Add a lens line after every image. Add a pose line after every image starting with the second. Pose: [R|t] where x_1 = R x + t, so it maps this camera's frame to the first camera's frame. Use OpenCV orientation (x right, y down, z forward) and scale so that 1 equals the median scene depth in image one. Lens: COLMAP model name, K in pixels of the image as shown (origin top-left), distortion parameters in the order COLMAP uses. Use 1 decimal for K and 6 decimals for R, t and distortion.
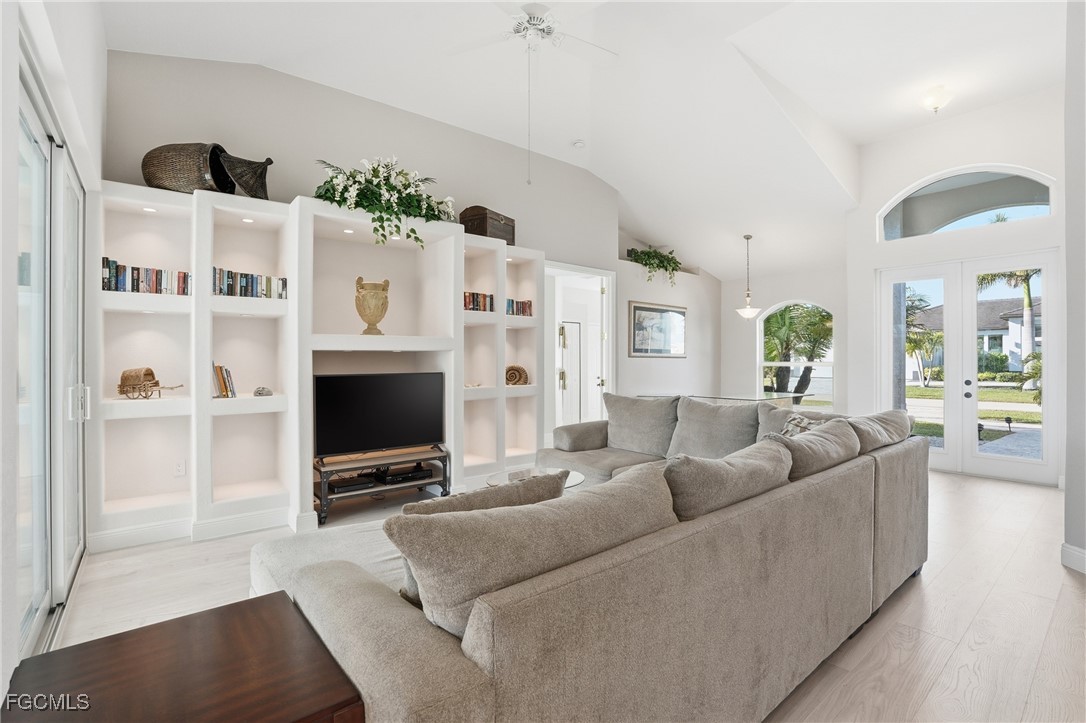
lens RADIAL K [[504.8, 0, 545.6], [0, 504.8, 357.6], [0, 0, 1]] dist [-0.069917, 0.024512]
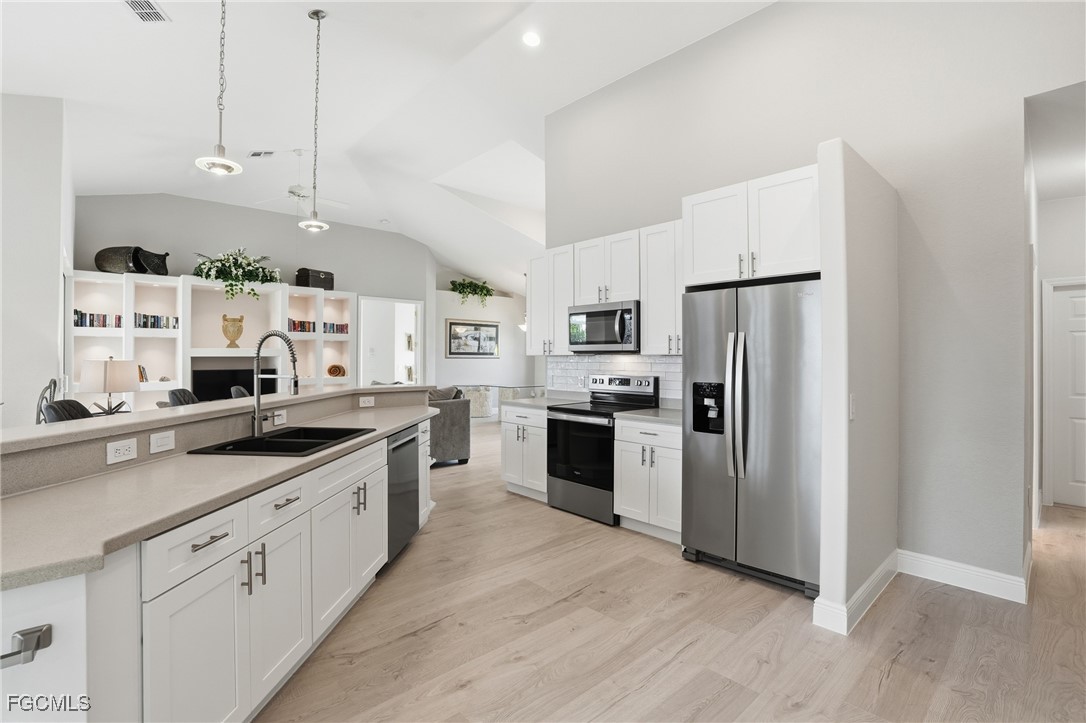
lens RADIAL K [[505.0, 0, 545.3], [0, 505.0, 351.6], [0, 0, 1]] dist [-0.070177, 0.025183]
pose [[0.998147, 0.002320, 0.060801, 0.553427], [-0.002084, 0.999990, -0.003946, -0.022097], [-0.060809, 0.003812, 0.998142, -0.679158]]
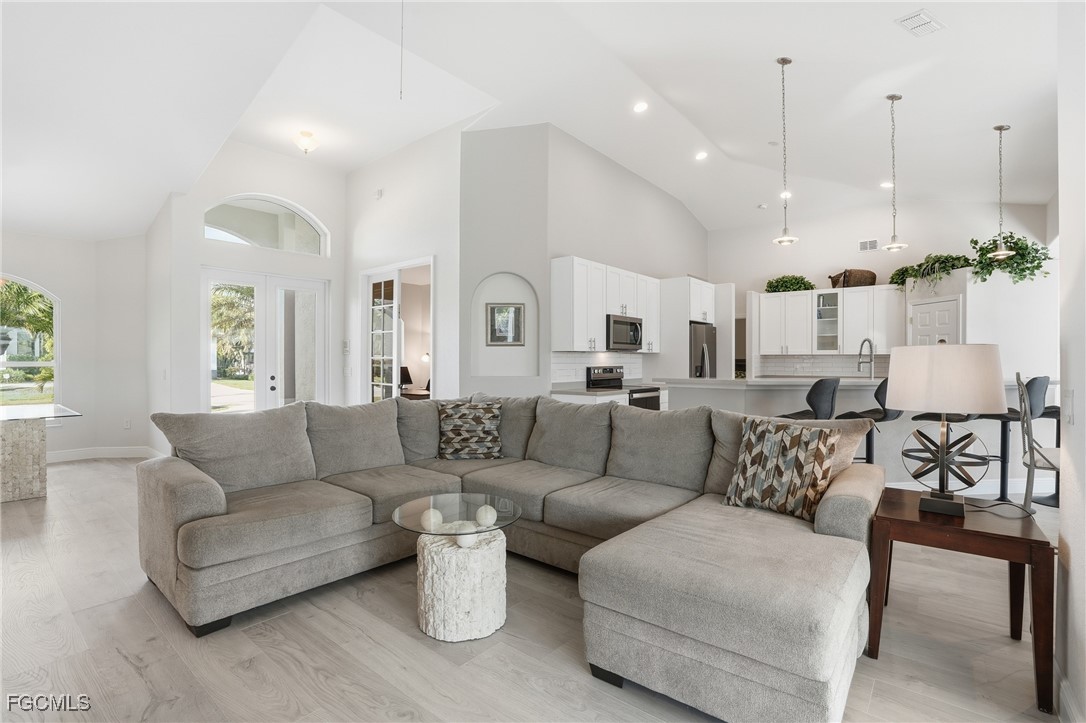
lens RADIAL K [[501.5, 0, 546.8], [0, 501.5, 364.2], [0, 0, 1]] dist [-0.066904, 0.021877]
pose [[-0.207296, -0.007479, 0.978250, -0.476419], [-0.008683, 0.999945, 0.005805, 0.005182], [-0.978240, -0.007291, -0.207350, 0.630757]]
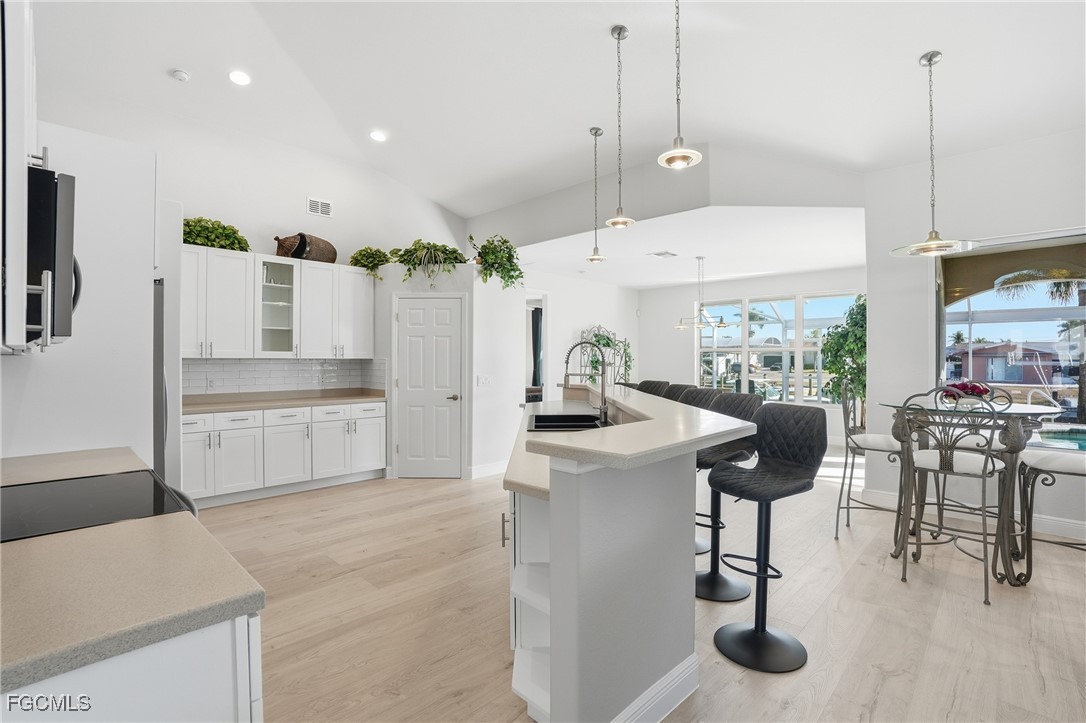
lens RADIAL K [[504.8, 0, 545.6], [0, 504.8, 357.6], [0, 0, 1]] dist [-0.069917, 0.024512]
pose [[-0.992411, -0.000314, -0.122967, 0.446489], [0.001165, 0.999928, -0.011950, -0.012839], [0.122962, -0.012002, -0.992339, 0.503394]]
